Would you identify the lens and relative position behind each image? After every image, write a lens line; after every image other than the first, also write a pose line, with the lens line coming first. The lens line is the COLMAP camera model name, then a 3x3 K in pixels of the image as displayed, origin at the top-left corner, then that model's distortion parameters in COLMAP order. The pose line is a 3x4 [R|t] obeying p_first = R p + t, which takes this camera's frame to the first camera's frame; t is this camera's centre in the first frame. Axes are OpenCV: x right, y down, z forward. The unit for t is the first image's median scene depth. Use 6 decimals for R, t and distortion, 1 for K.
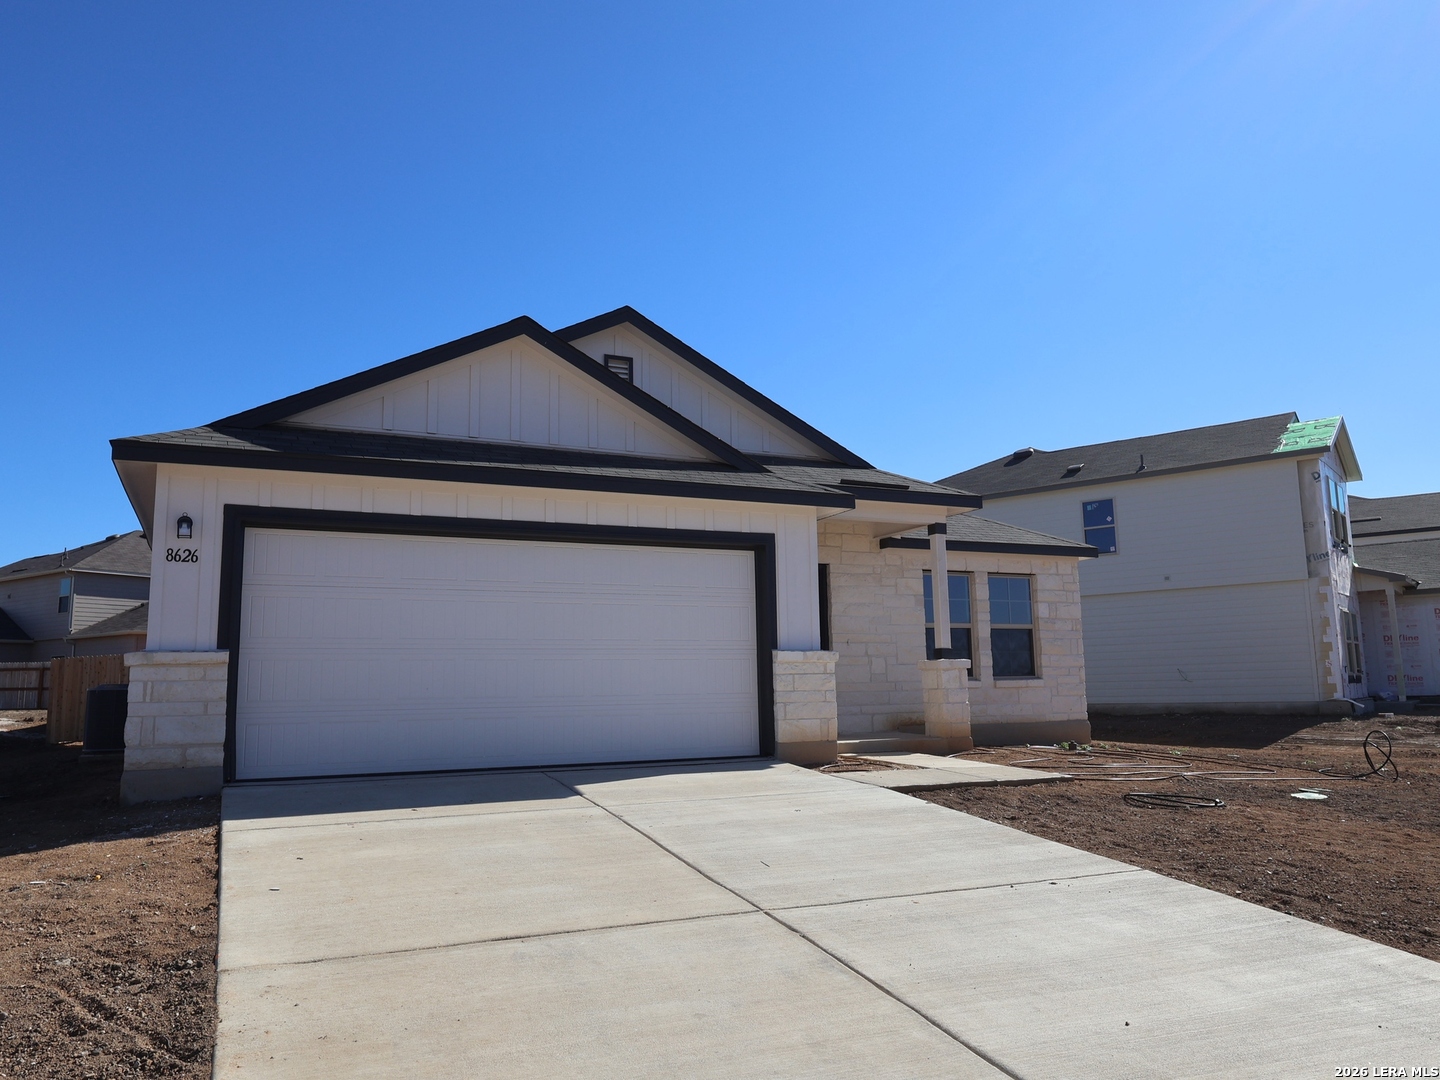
lens RADIAL K [[949.7, 0, 720.0], [0, 949.7, 540.0], [0, 0, 1]] dist [-0.018758, 0.000579]
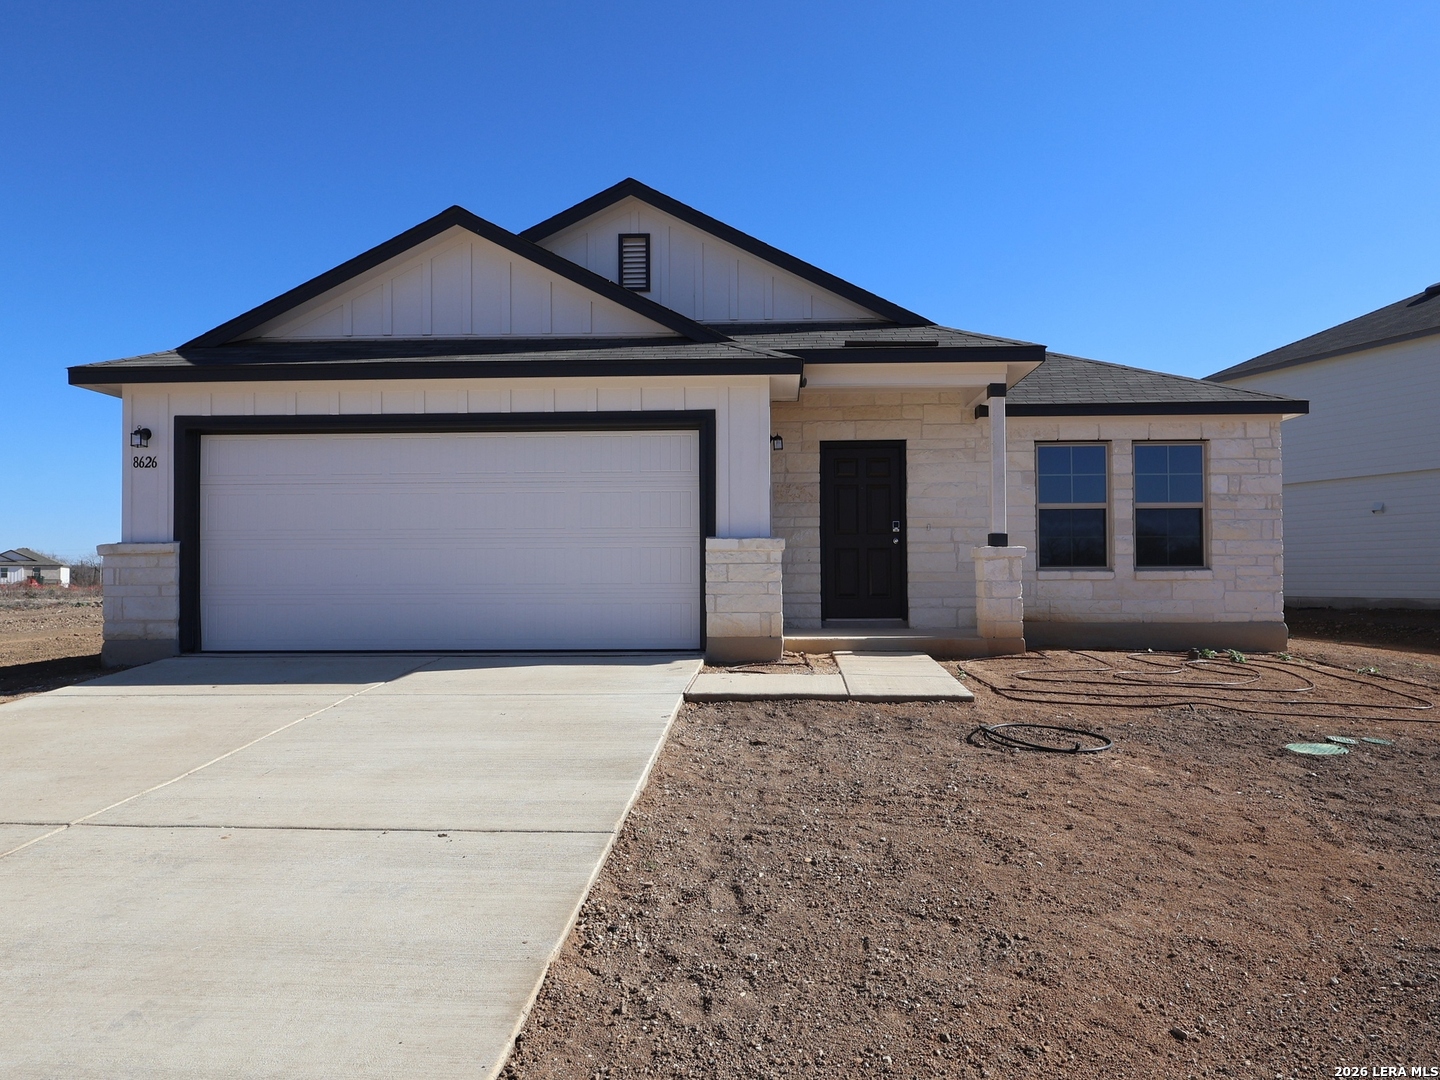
lens RADIAL K [[896.6, 0, 720.0], [0, 896.6, 540.0], [0, 0, 1]] dist [-0.009696, -0.000447]
pose [[0.907287, -0.004660, -0.420487, 0.401991], [0.055248, 0.992592, 0.108210, 0.023390], [0.416867, -0.121408, 0.900823, 0.208290]]
